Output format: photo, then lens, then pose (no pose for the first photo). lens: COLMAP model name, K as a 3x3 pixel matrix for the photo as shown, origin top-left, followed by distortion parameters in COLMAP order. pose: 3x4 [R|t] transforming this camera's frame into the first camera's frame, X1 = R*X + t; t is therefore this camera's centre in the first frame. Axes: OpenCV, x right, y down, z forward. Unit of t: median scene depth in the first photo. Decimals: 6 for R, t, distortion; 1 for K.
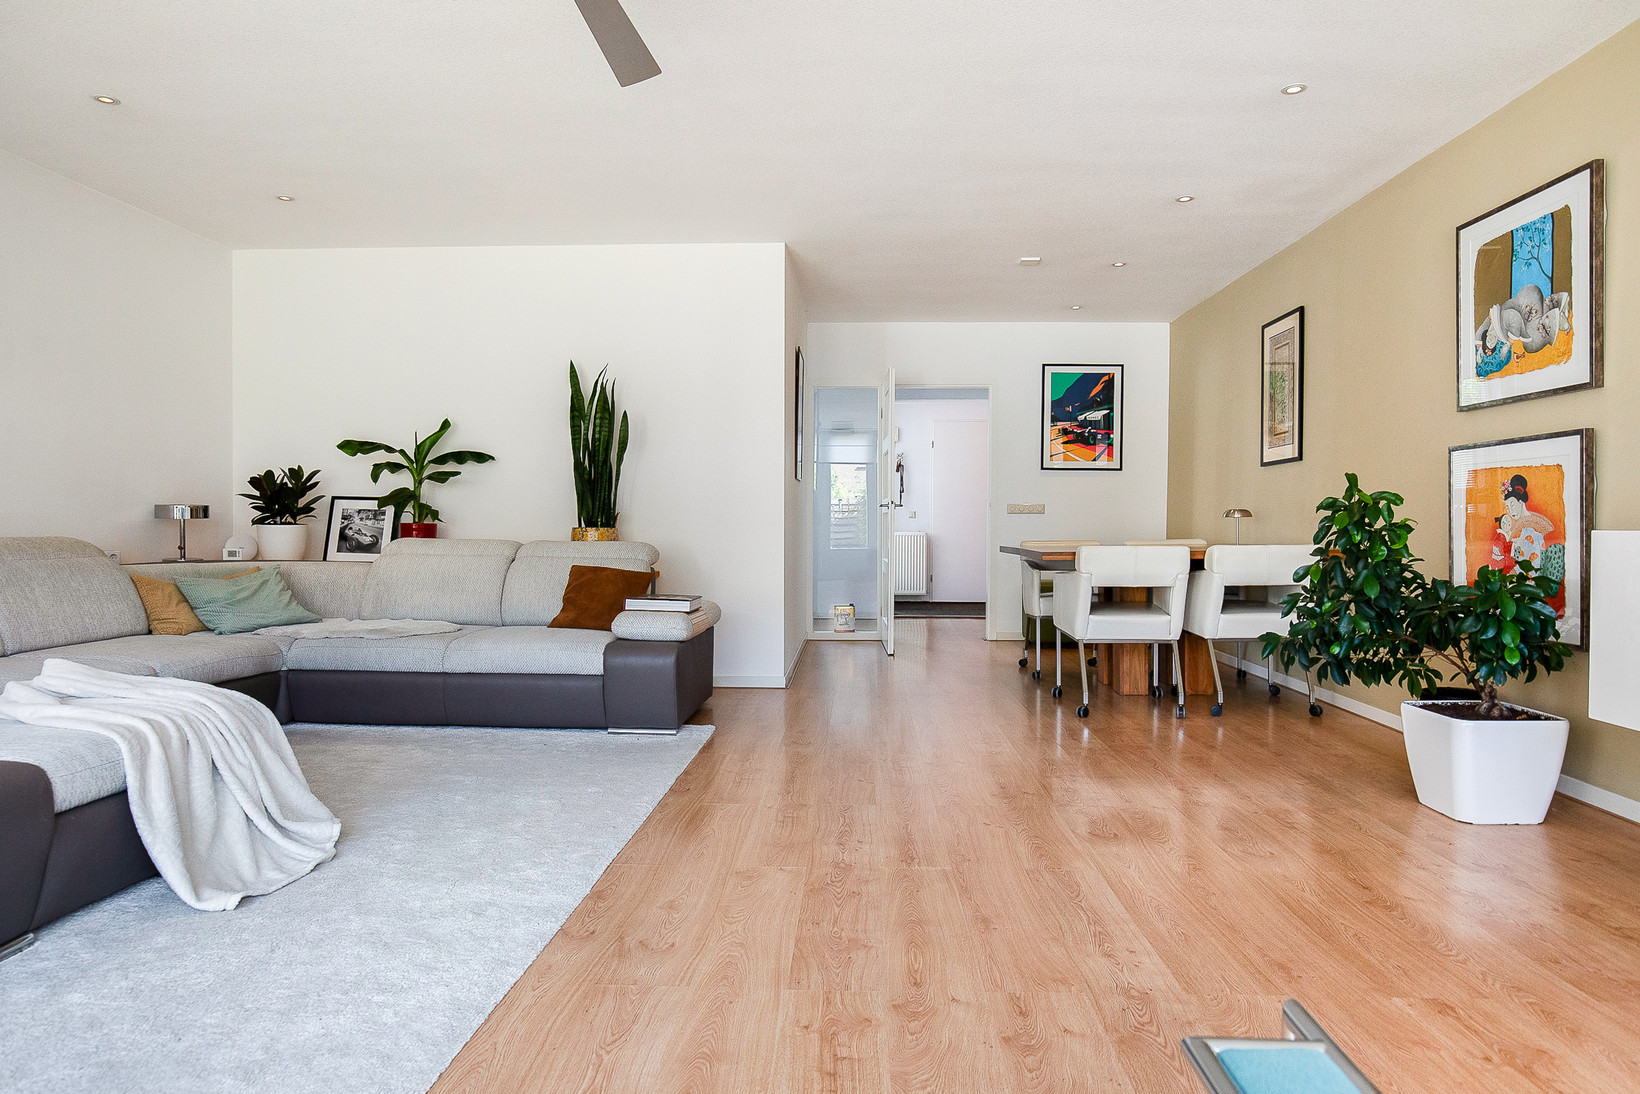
lens RADIAL K [[982.7, 0, 817.4], [0, 982.7, 542.7], [0, 0, 1]] dist [-0.006767, 0.000651]
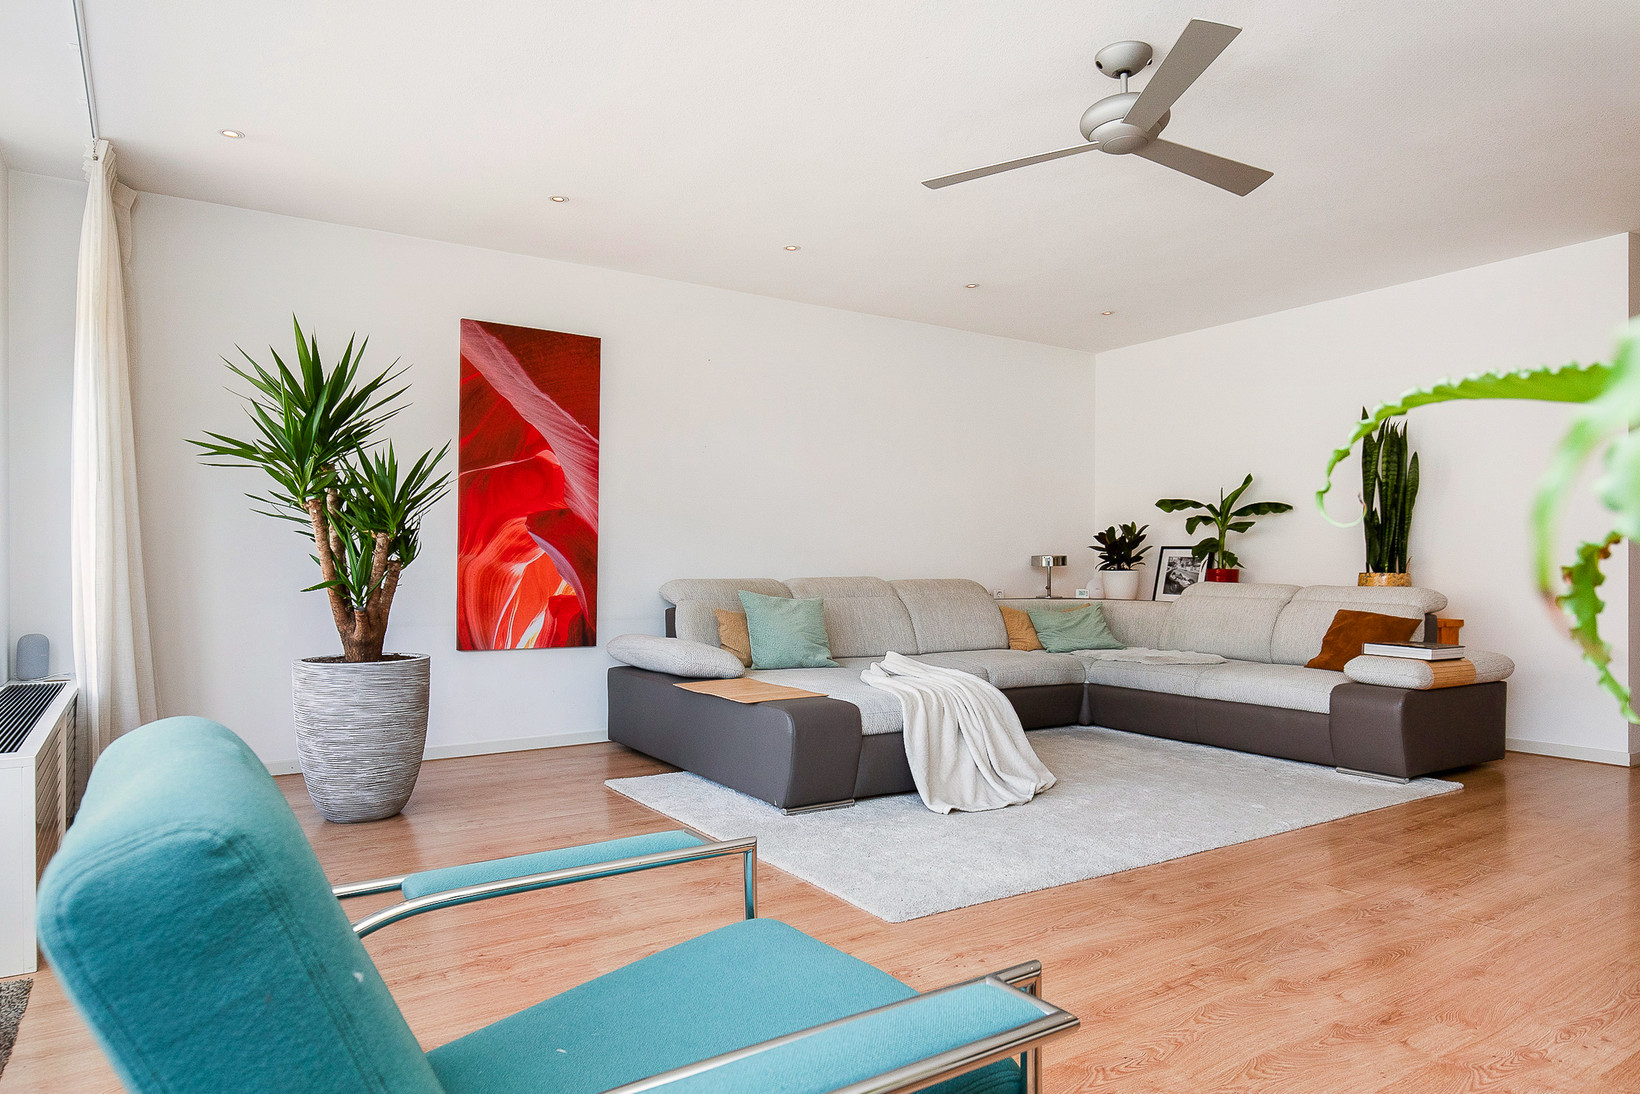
lens RADIAL K [[1037.6, 0, 821.2], [0, 1037.6, 553.3], [0, 0, 1]] dist [-0.000169, 0.001218]
pose [[0.584960, -0.015891, -0.810906, 0.338358], [-0.011889, 0.999533, -0.028164, 0.001359], [0.810975, 0.026116, 0.584498, -0.080601]]
